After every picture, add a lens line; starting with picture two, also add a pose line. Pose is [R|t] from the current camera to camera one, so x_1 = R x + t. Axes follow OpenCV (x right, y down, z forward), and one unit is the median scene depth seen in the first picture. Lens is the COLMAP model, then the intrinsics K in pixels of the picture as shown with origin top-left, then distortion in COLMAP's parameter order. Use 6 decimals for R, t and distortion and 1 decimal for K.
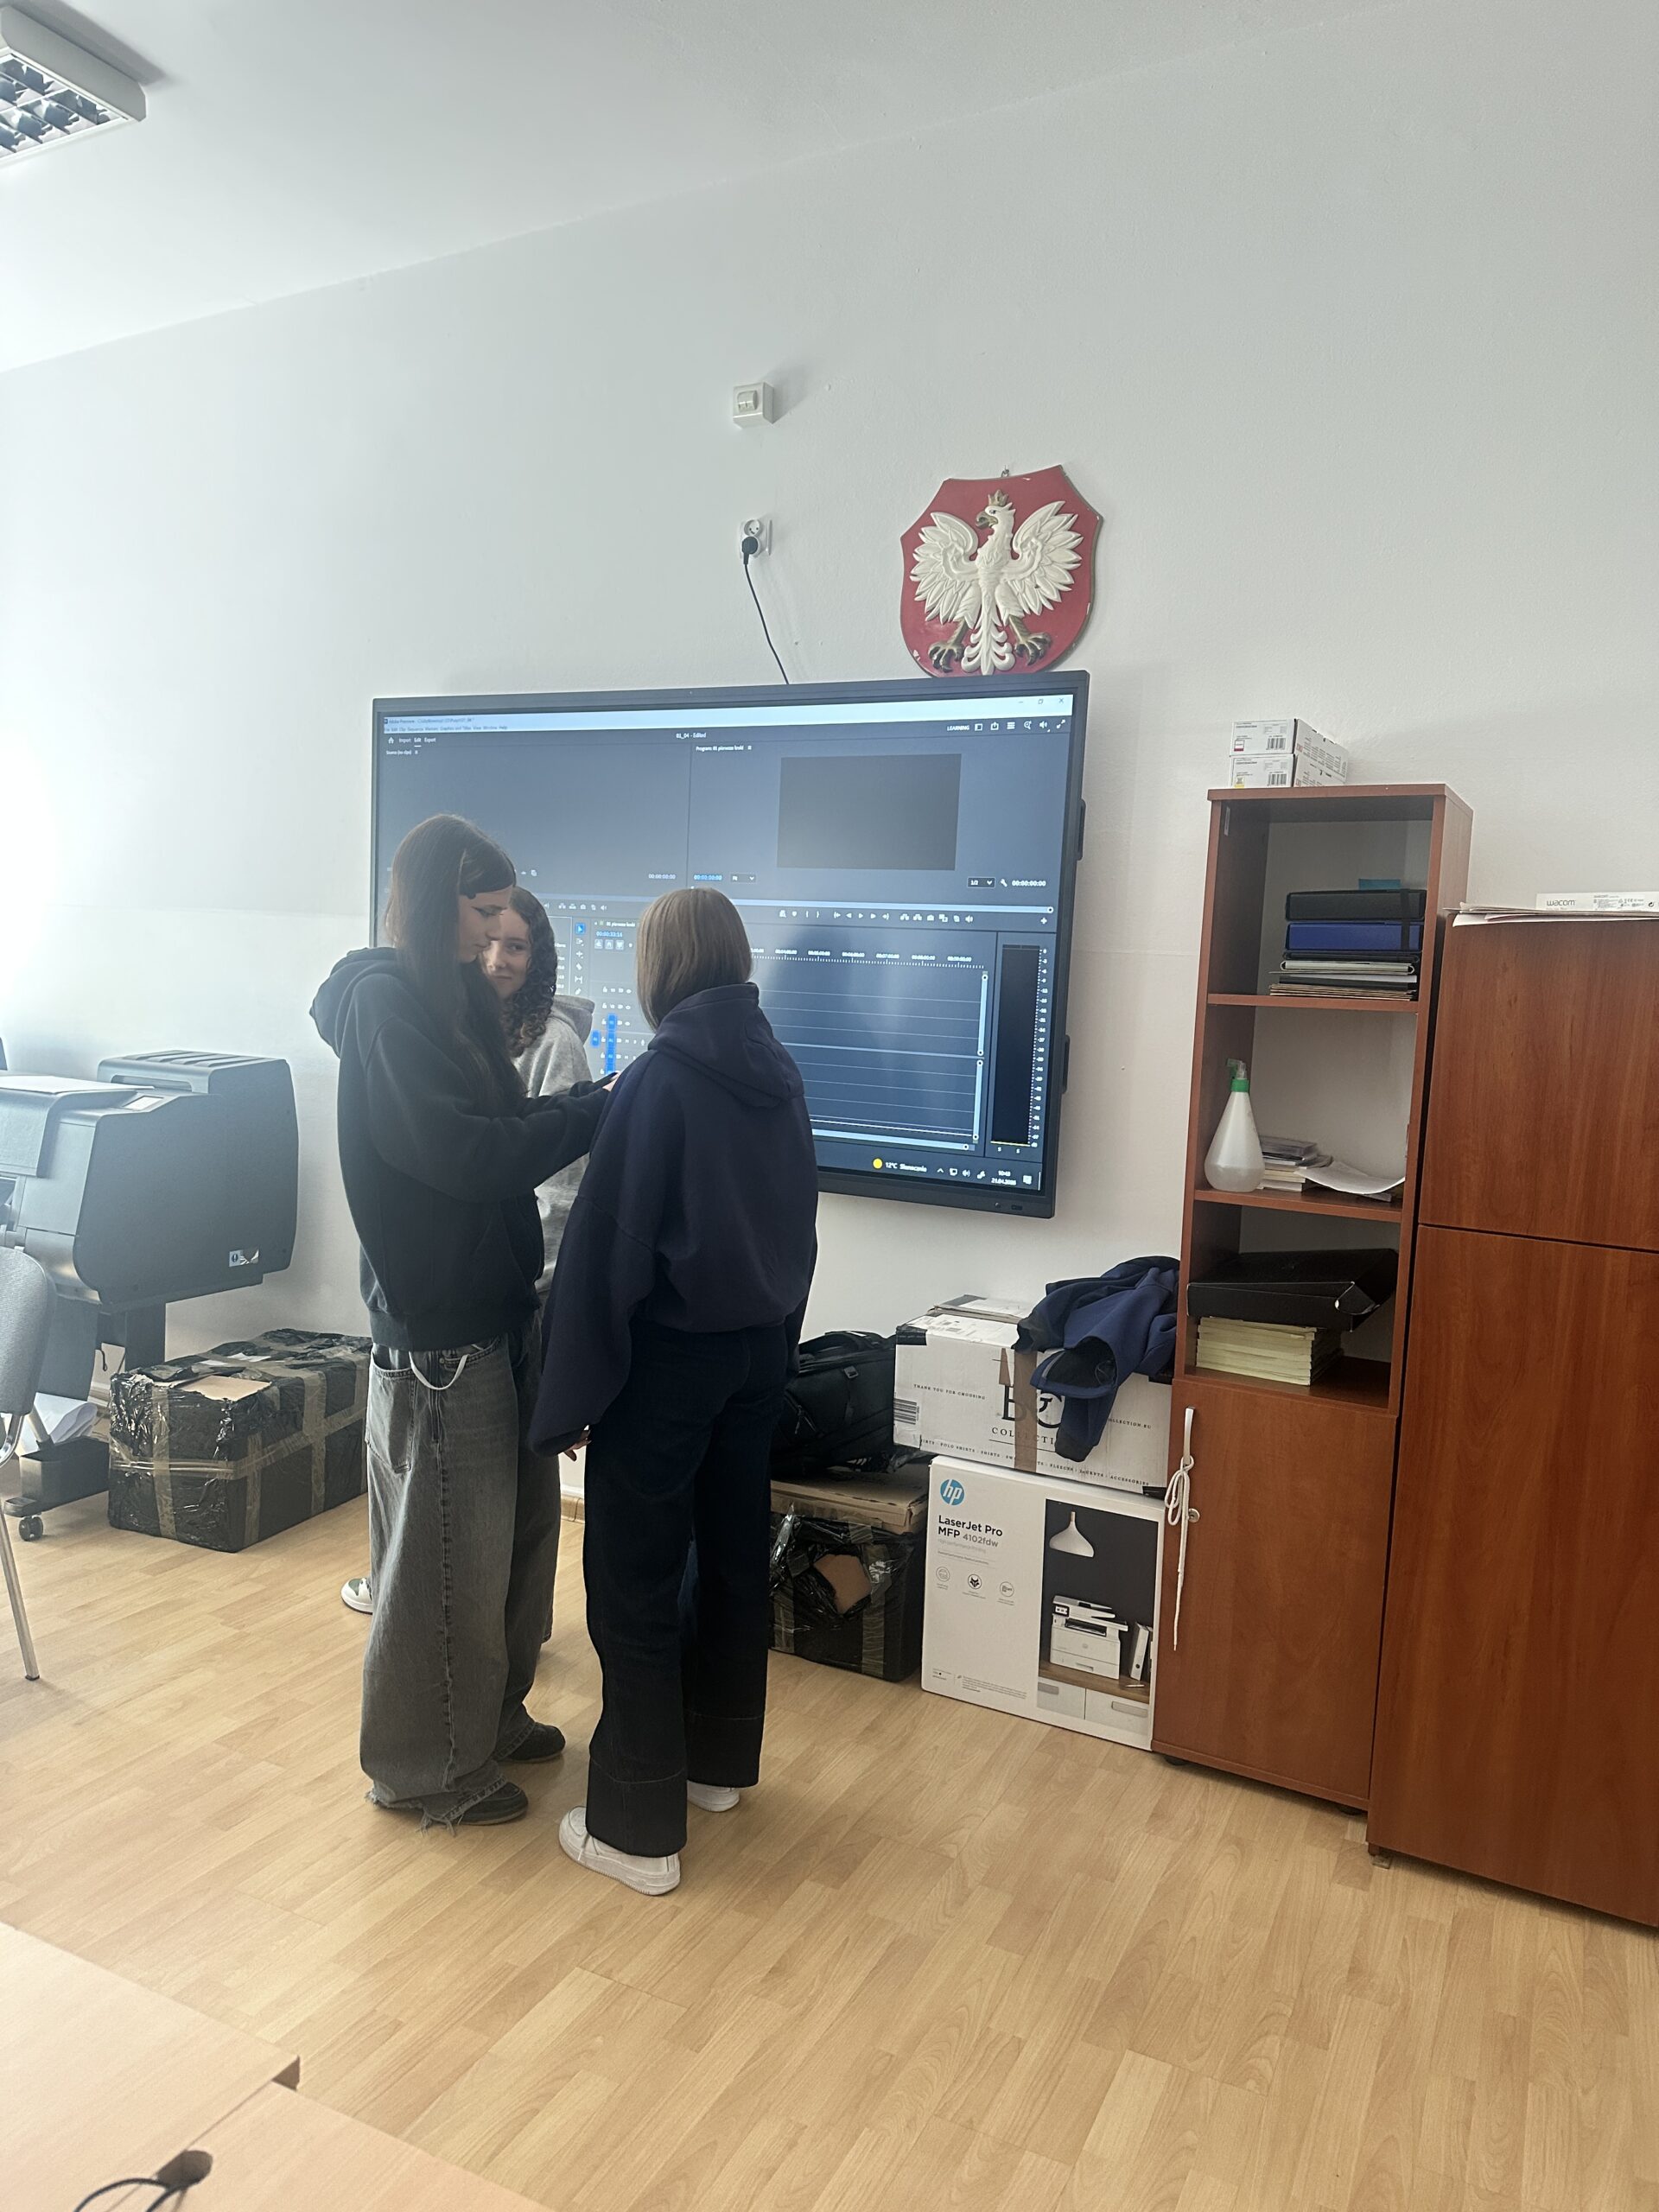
lens RADIAL K [[1532.2, 0, 822.5], [0, 1532.2, 1141.1], [0, 0, 1]] dist [0.226135, -0.424910]
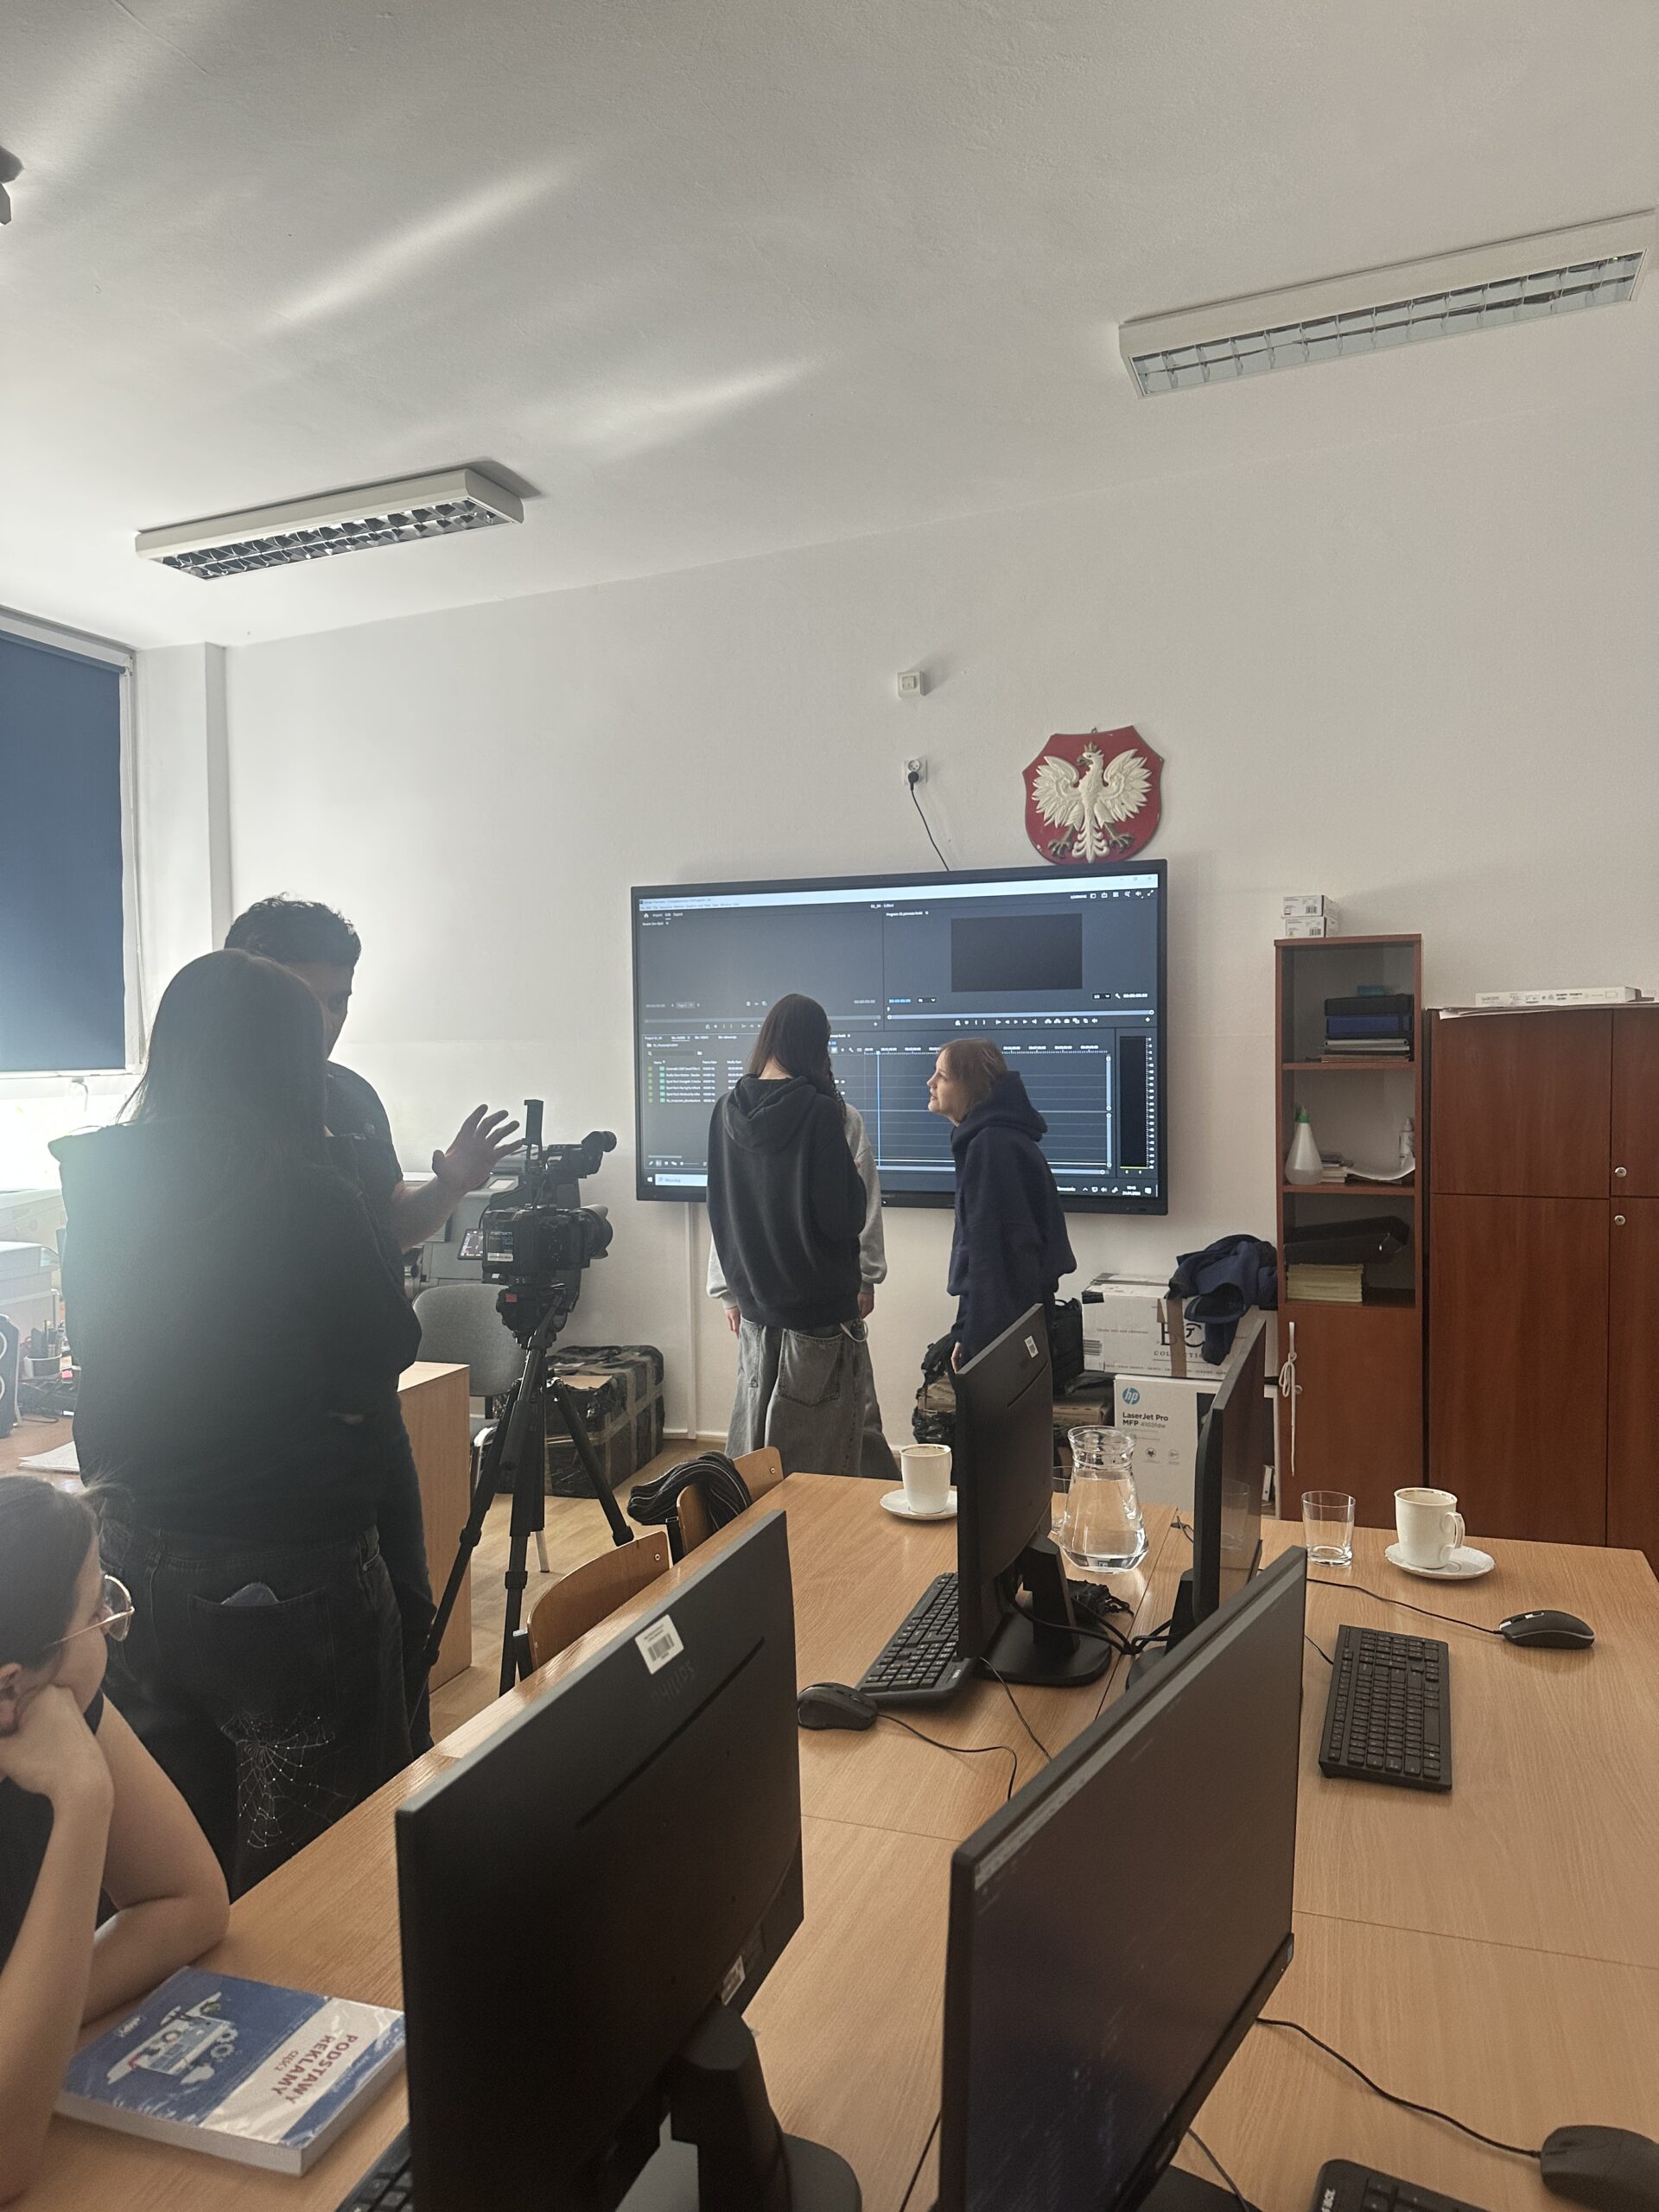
lens RADIAL K [[1532.2, 0, 822.5], [0, 1532.2, 1141.1], [0, 0, 1]] dist [0.226135, -0.424910]
pose [[0.991337, -0.066562, 0.113232, -0.350944], [0.070930, 0.996867, -0.034989, 0.007074], [-0.110548, 0.042717, 0.992952, -0.466580]]
